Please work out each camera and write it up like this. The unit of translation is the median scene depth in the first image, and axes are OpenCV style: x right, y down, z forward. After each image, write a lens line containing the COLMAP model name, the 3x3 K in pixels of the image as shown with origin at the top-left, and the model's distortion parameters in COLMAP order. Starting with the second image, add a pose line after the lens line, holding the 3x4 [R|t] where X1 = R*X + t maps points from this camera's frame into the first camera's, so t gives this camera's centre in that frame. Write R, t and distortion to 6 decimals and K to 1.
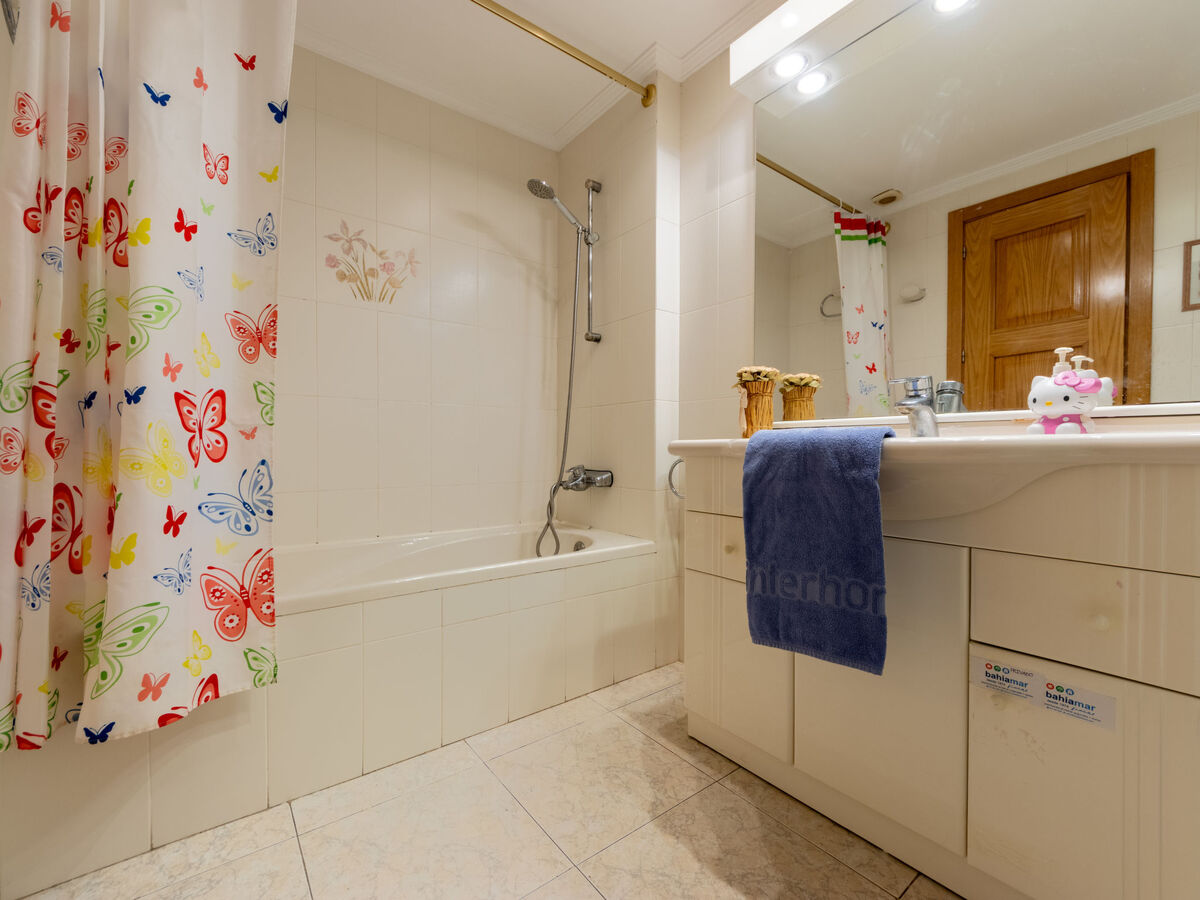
lens RADIAL K [[511.6, 0, 597.7], [0, 511.6, 445.8], [0, 0, 1]] dist [-0.008916, -0.000165]
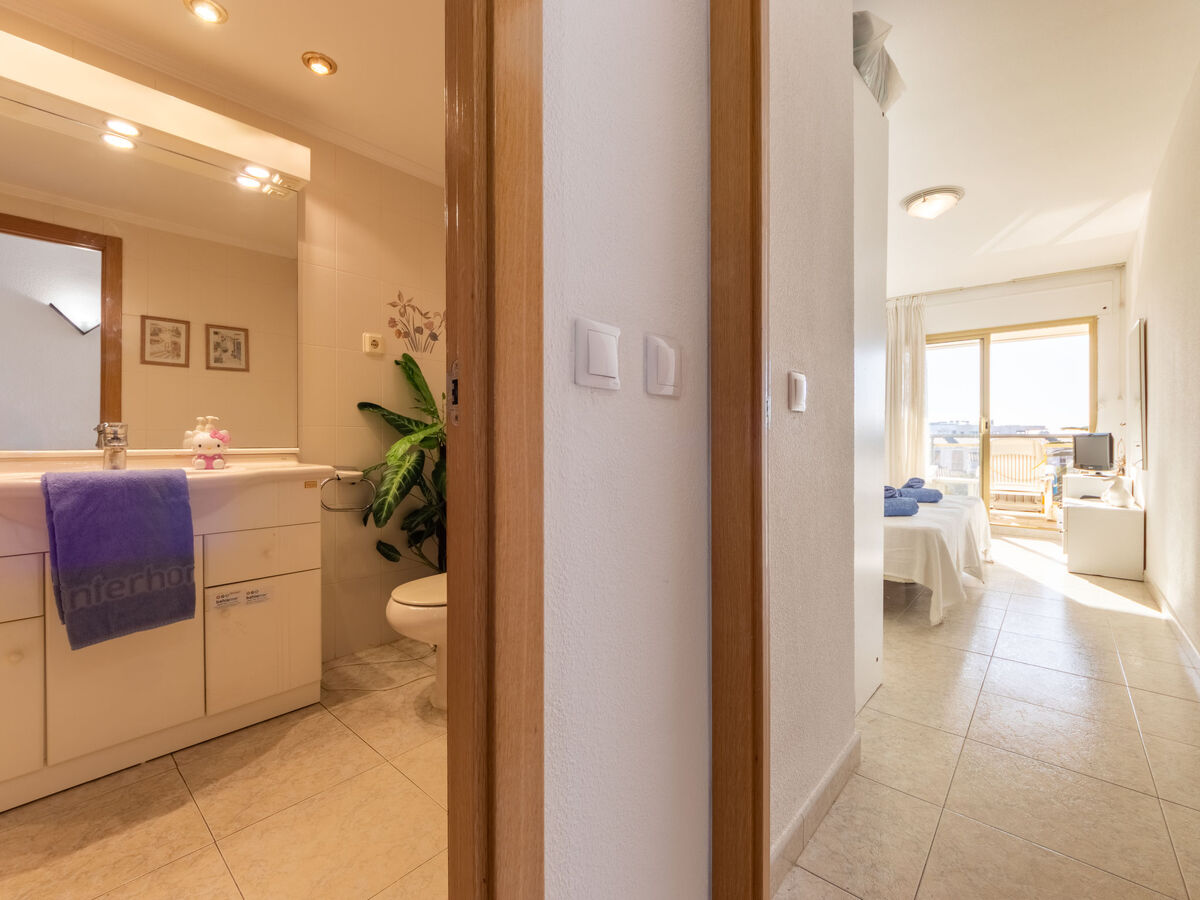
lens RADIAL K [[511.6, 0, 597.7], [0, 511.6, 445.8], [0, 0, 1]] dist [-0.008916, -0.000165]
pose [[-0.189302, -0.009939, 0.981869, -1.186589], [0.000914, 0.999947, 0.010298, -0.116449], [-0.981918, 0.002847, -0.189283, 0.013304]]
